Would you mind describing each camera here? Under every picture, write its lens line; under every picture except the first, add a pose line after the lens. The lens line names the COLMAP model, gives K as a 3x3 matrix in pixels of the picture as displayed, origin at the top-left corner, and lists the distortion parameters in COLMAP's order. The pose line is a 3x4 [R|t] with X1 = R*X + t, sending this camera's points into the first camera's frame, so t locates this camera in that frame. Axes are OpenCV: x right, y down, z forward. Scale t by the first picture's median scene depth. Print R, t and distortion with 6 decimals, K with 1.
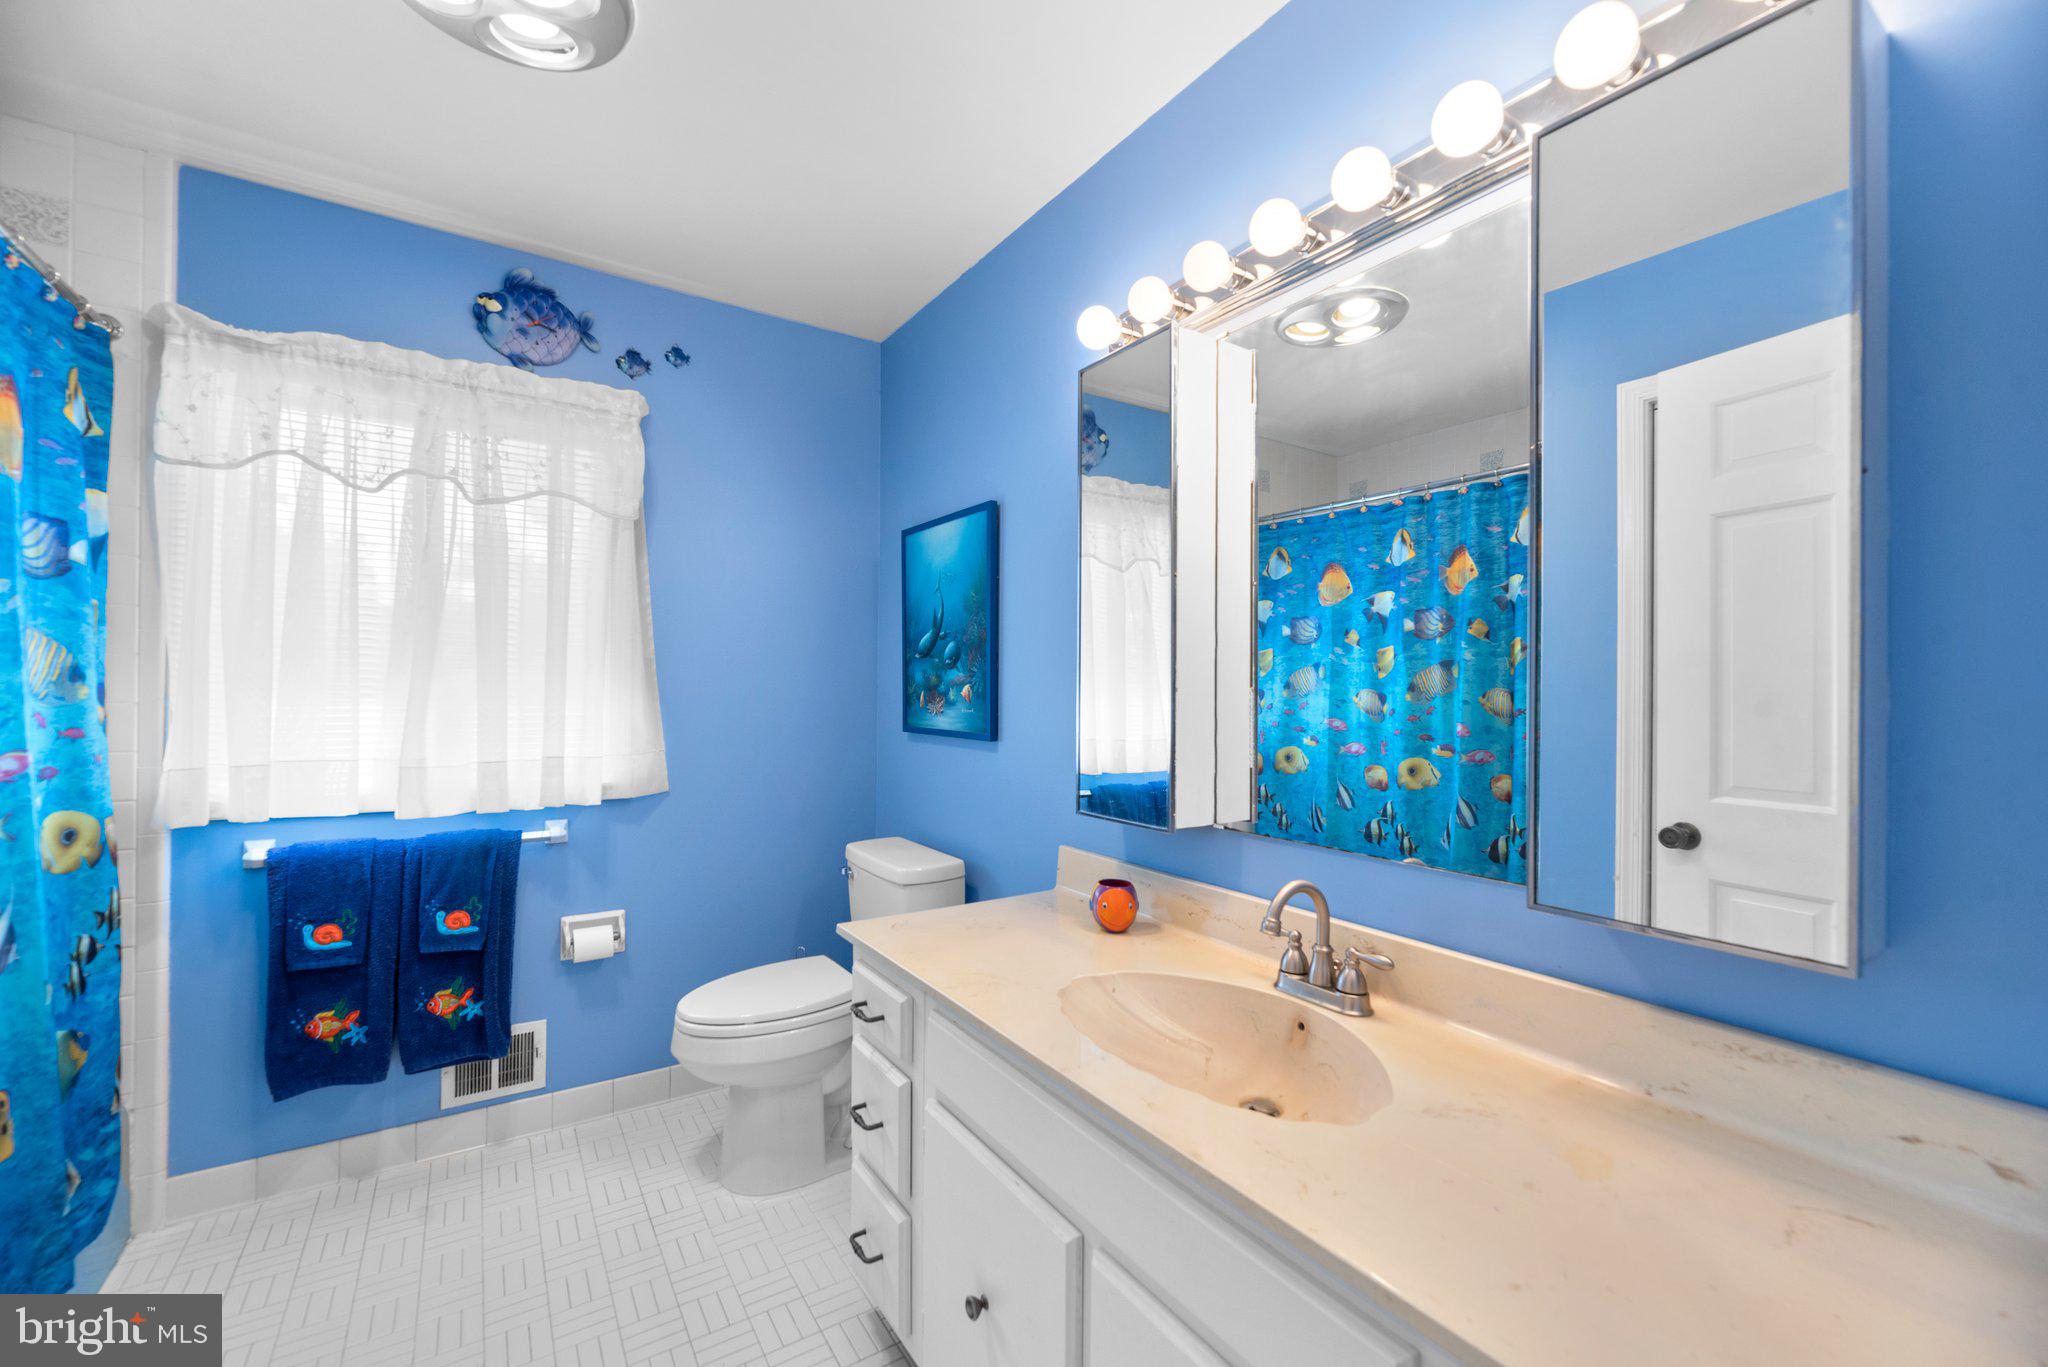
lens RADIAL K [[820.2, 0, 1031.6], [0, 820.2, 680.4], [0, 0, 1]] dist [-0.003165, -0.000894]
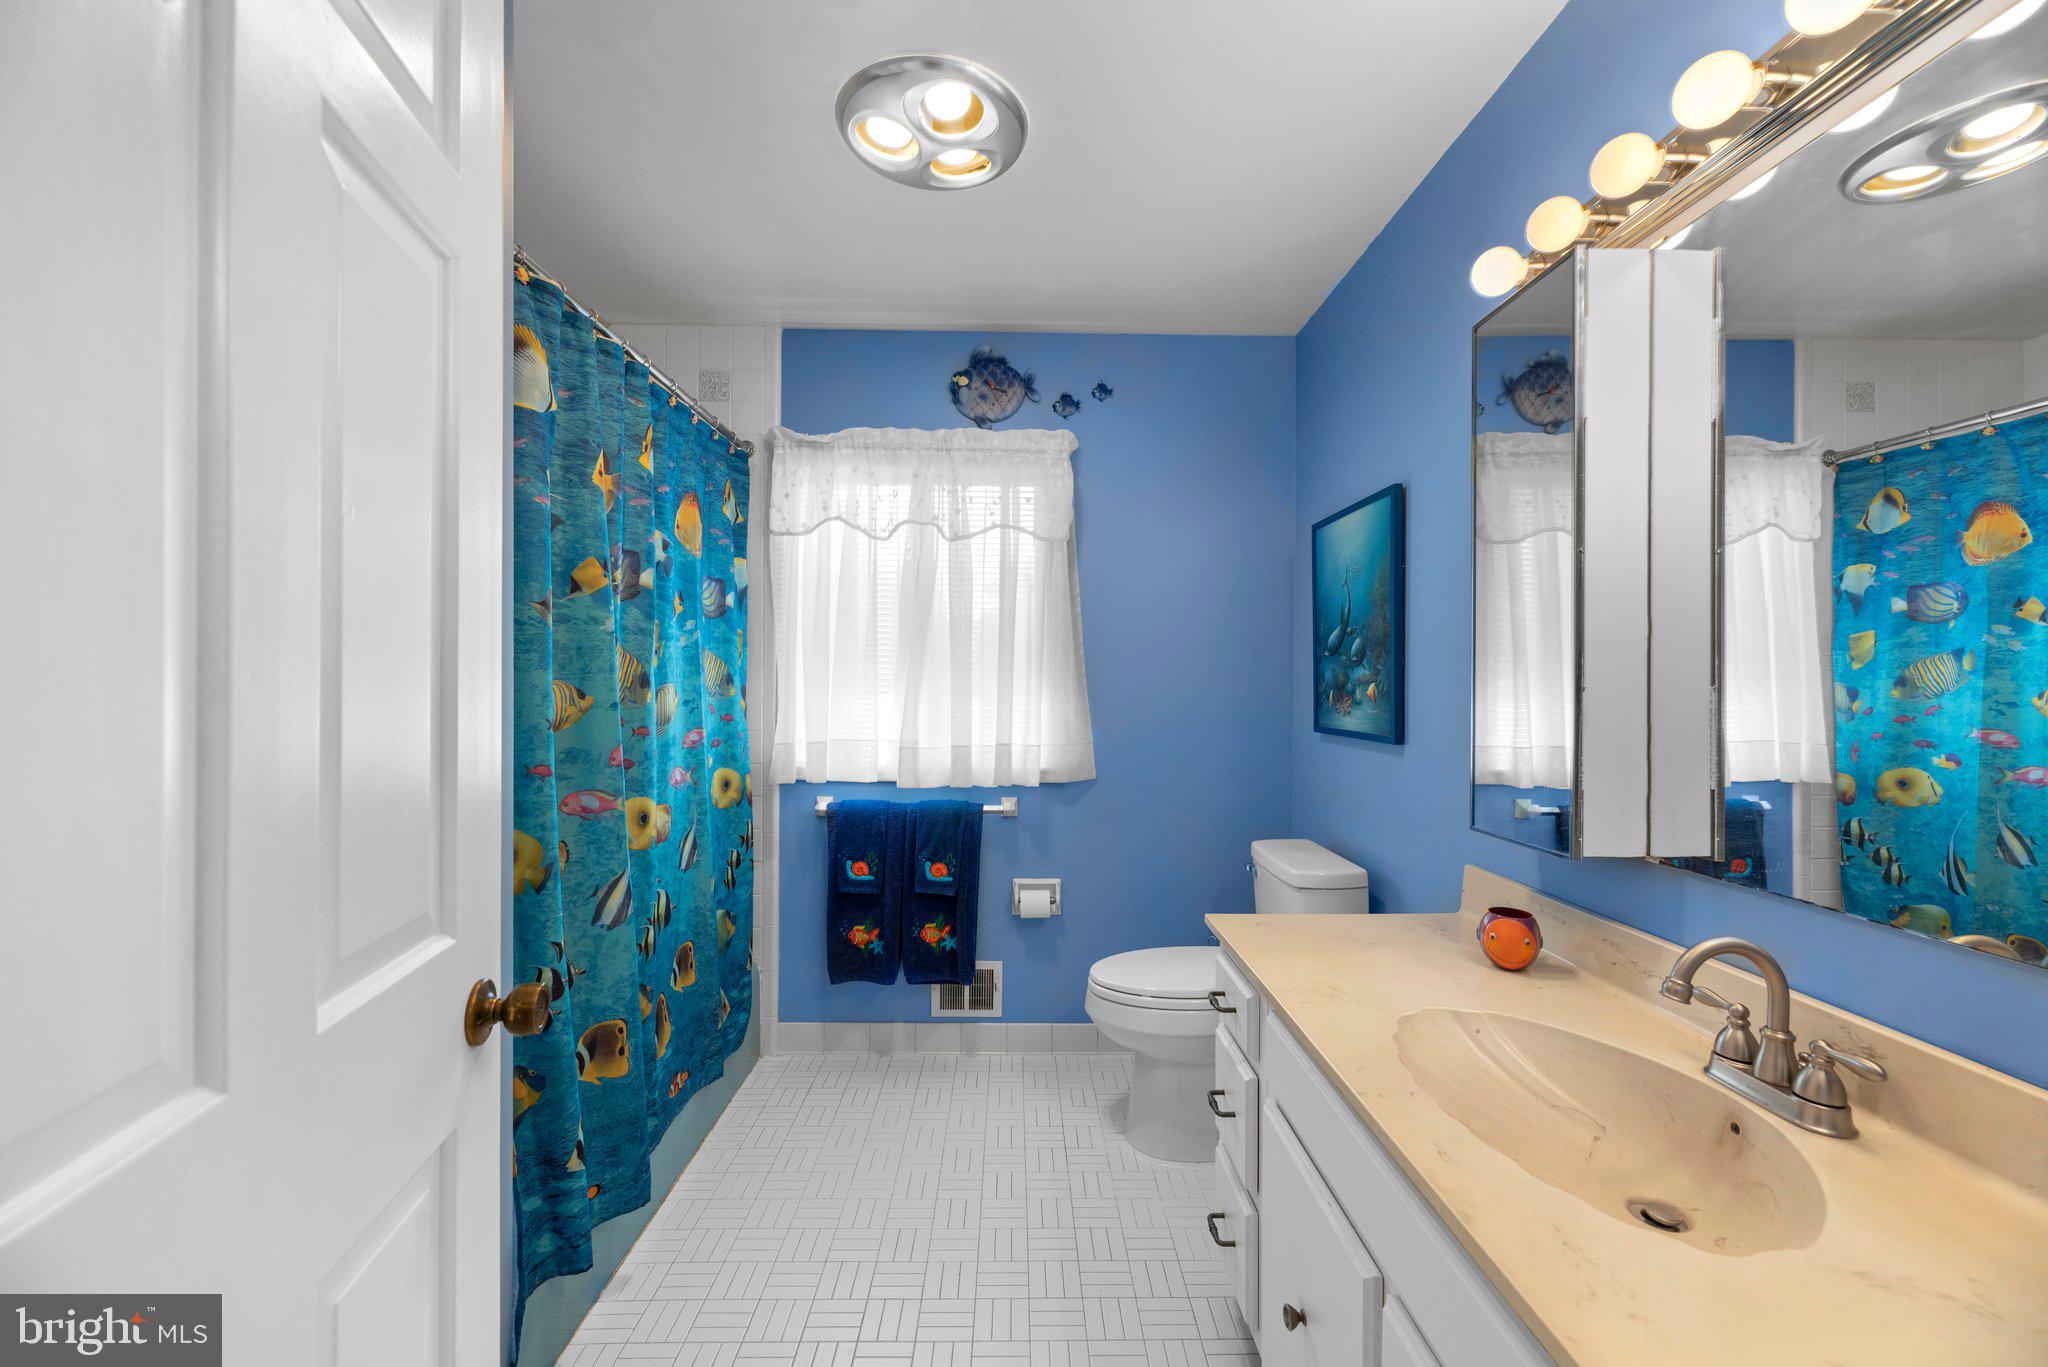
lens RADIAL K [[820.2, 0, 1030.0], [0, 820.2, 678.5], [0, 0, 1]] dist [-0.003165, -0.000894]
pose [[0.842671, -0.007716, -0.538374, 0.114252], [0.007475, 0.999969, -0.002632, -0.000672], [0.538377, -0.001806, 0.842702, 0.002163]]
